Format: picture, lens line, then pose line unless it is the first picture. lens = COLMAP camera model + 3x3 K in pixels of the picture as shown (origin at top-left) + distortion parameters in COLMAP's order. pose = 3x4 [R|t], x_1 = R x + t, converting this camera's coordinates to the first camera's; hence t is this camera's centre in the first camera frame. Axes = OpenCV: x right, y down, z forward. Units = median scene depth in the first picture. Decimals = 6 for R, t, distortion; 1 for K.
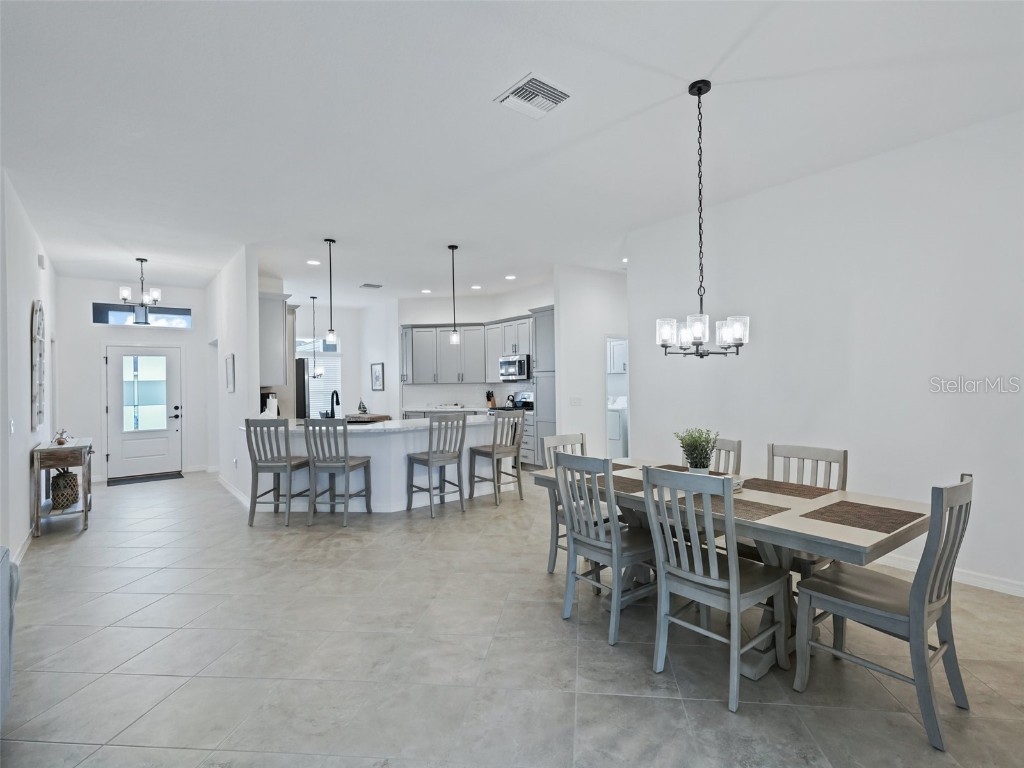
lens RADIAL K [[501.2, 0, 523.7], [0, 501.2, 378.7], [0, 0, 1]] dist [0.019032, 0.001052]
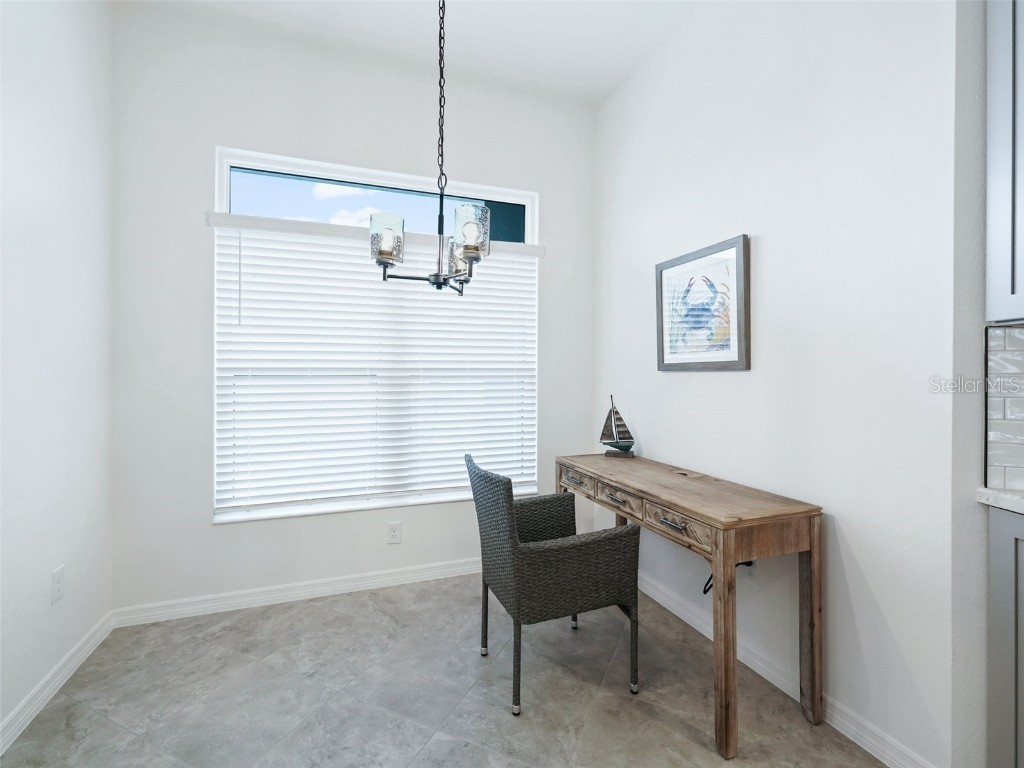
lens RADIAL K [[463.7, 0, 511.8], [0, 463.7, 374.8], [0, 0, 1]] dist [0.010106, -0.002394]
pose [[0.948180, 0.024954, -0.316751, -0.425893], [-0.020835, 0.999649, 0.016387, 0.034264], [0.317049, -0.008938, 0.948367, 1.074709]]
